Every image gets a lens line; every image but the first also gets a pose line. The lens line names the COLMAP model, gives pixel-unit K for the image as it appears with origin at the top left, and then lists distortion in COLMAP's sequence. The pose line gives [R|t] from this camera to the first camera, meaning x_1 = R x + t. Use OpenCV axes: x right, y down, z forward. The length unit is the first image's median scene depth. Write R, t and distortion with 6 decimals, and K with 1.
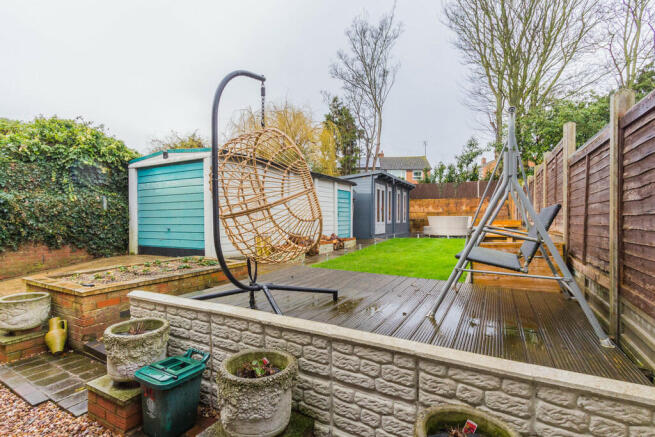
lens RADIAL K [[310.7, 0, 327.5], [0, 310.7, 218.5], [0, 0, 1]] dist [0.001554, -0.000127]
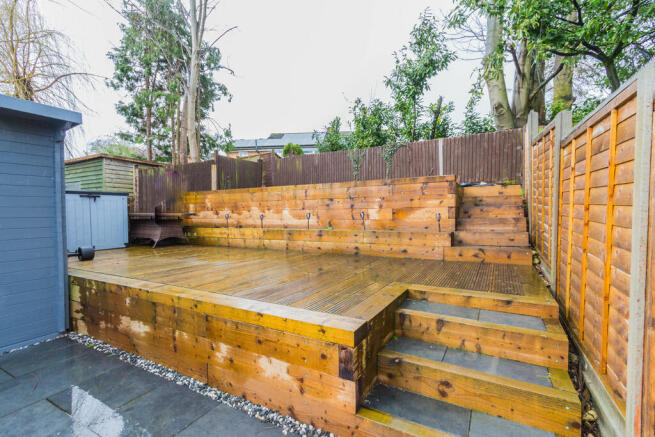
lens RADIAL K [[305.3, 0, 327.5], [0, 305.3, 218.5], [0, 0, 1]] dist [-0.001040, -0.000103]
pose [[0.999891, -0.010691, -0.010186, 0.342007], [0.010918, 0.999689, 0.022427, -0.031239], [0.009943, -0.022535, 0.999697, 0.609456]]
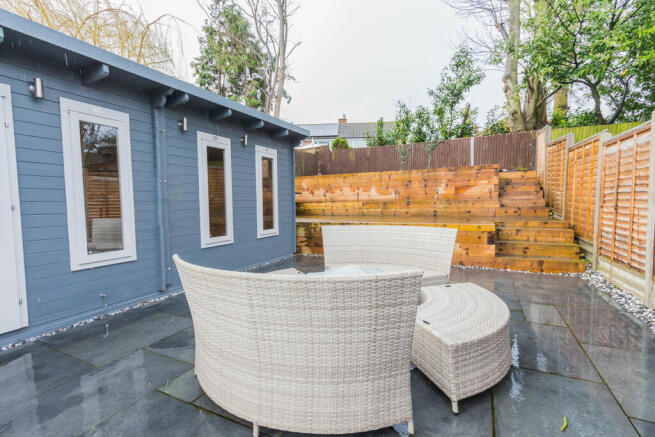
lens RADIAL K [[310.7, 0, 327.5], [0, 310.7, 218.5], [0, 0, 1]] dist [0.001554, -0.000127]
pose [[0.999446, -0.018513, 0.027674, 0.224032], [0.016967, 0.998338, 0.055072, -0.017611], [-0.028648, -0.054572, 0.998099, 0.476148]]
